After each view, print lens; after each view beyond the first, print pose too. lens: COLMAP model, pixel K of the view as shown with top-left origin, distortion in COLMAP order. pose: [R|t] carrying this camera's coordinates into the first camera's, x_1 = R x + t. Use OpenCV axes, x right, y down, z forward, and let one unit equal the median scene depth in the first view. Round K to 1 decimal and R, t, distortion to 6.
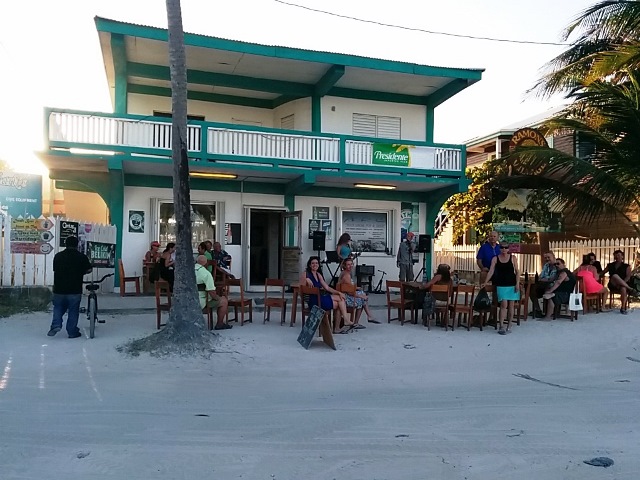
lens RADIAL K [[555.3, 0, 321.1], [0, 555.3, 240.8], [0, 0, 1]] dist [0.020929, -0.003851]
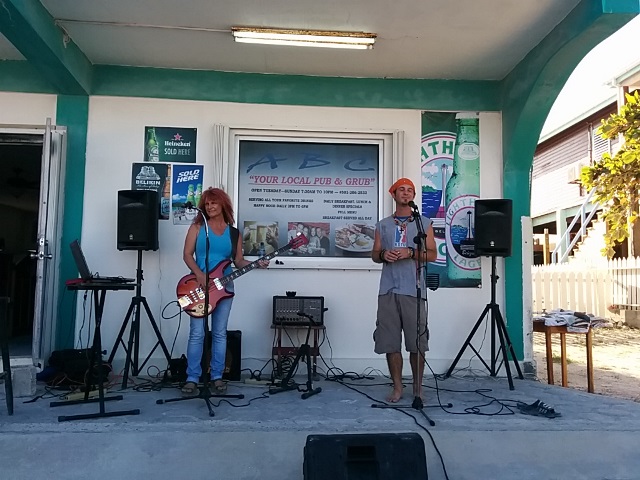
lens RADIAL K [[555.3, 0, 317.1], [0, 555.3, 240.2], [0, 0, 1]] dist [0.020929, -0.003851]
pose [[0.966944, -0.023973, -0.253859, 0.168285], [0.010210, 0.998412, -0.055392, 0.028508], [0.254784, 0.050969, 0.965654, 0.661356]]
